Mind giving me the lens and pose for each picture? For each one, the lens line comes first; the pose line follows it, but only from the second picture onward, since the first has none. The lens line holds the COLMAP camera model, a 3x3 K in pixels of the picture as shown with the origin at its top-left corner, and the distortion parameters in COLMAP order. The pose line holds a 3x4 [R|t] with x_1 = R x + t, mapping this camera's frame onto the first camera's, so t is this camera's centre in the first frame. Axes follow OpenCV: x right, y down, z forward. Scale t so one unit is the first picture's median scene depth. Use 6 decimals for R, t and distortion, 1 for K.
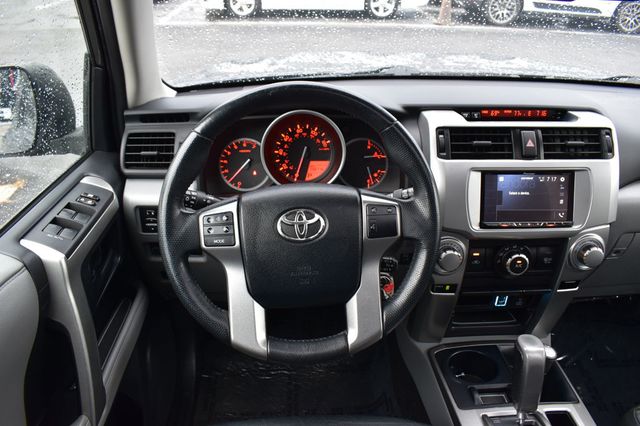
lens RADIAL K [[489.8, 0, 320.0], [0, 489.8, 213.0], [0, 0, 1]] dist [-0.106711, 0.040476]
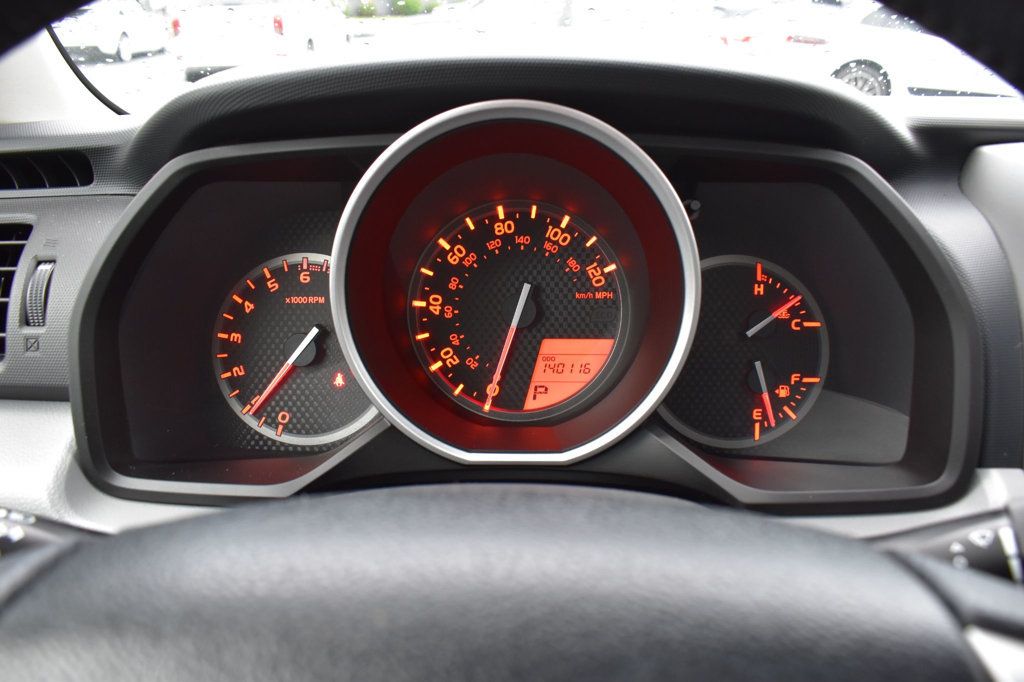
lens RADIAL K [[783.7, 0, 512.0], [0, 783.7, 341.0], [0, 0, 1]] dist [-0.106711, 0.040476]
pose [[0.998642, 0.008408, -0.051413, -0.016494], [-0.014446, 0.992880, -0.118237, -0.060038], [0.050053, 0.118819, 0.991654, 0.640571]]
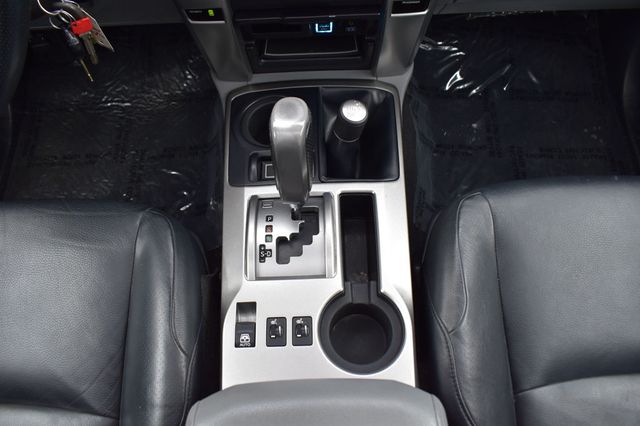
lens RADIAL K [[489.8, 0, 320.0], [0, 489.8, 213.0], [0, 0, 1]] dist [-0.106711, 0.040476]
pose [[0.999294, 0.000798, -0.037556, 0.472974], [0.021919, 0.799539, 0.600214, -0.013925], [0.030506, -0.600614, 0.798957, 0.366473]]
